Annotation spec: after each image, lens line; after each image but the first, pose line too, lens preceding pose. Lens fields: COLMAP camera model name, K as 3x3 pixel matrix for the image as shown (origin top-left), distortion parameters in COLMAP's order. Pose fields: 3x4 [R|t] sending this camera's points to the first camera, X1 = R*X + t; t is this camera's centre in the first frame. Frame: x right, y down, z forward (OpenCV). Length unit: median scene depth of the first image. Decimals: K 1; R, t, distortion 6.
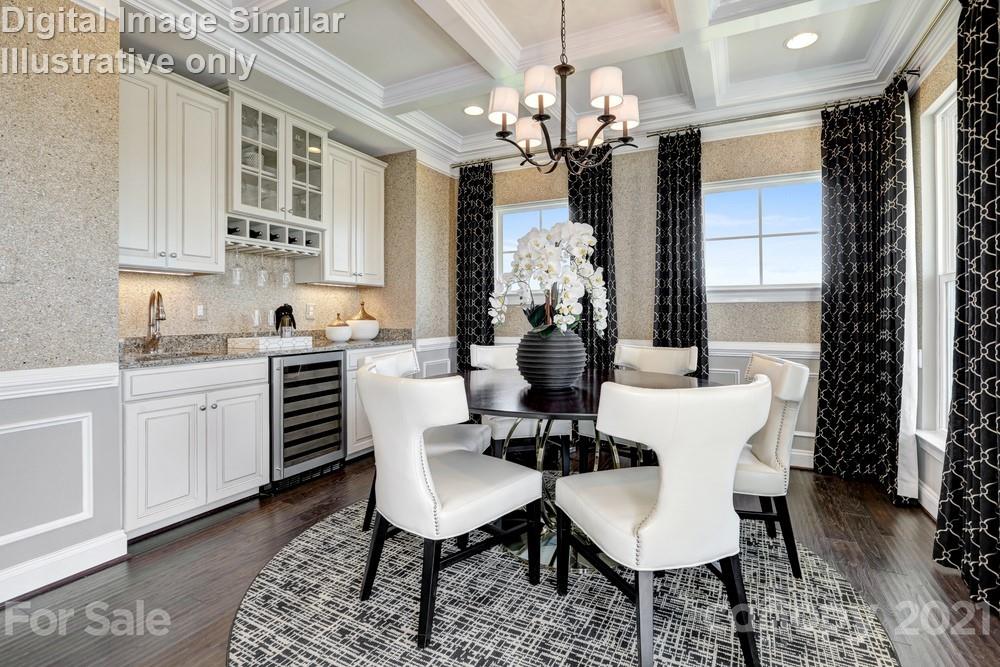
lens RADIAL K [[467.9, 0, 499.0], [0, 467.9, 313.9], [0, 0, 1]] dist [0.000118, 0.038817]
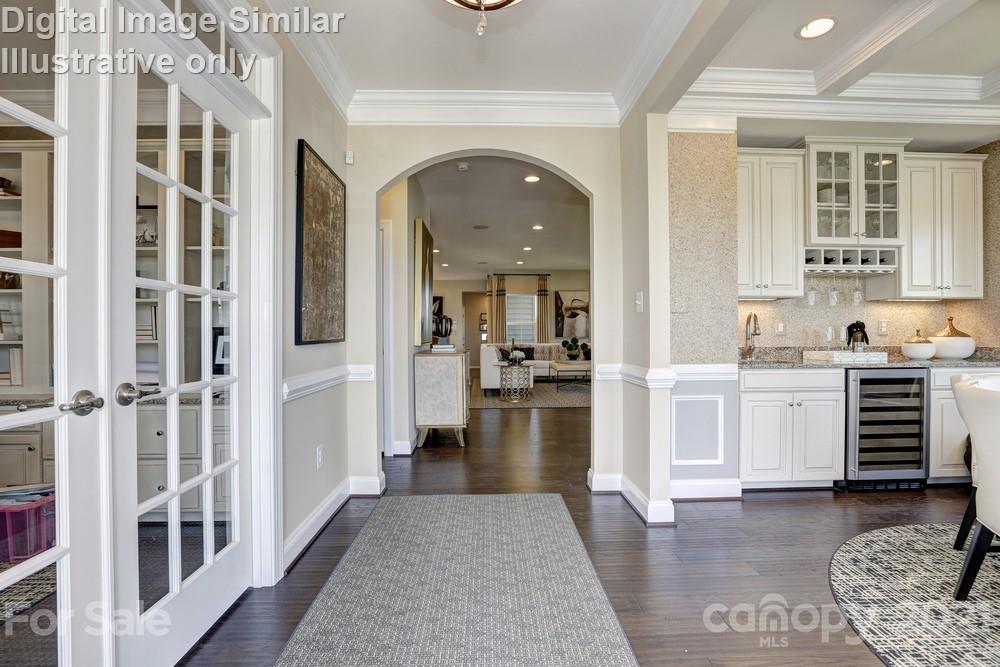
lens RADIAL K [[450.7, 0, 496.2], [0, 450.7, 331.2], [0, 0, 1]] dist [-0.038908, 0.005205]
pose [[0.474439, 0.004031, -0.880279, 0.042032], [0.004020, 0.999969, 0.006745, -0.008835], [0.880279, -0.006739, 0.474408, -0.228109]]
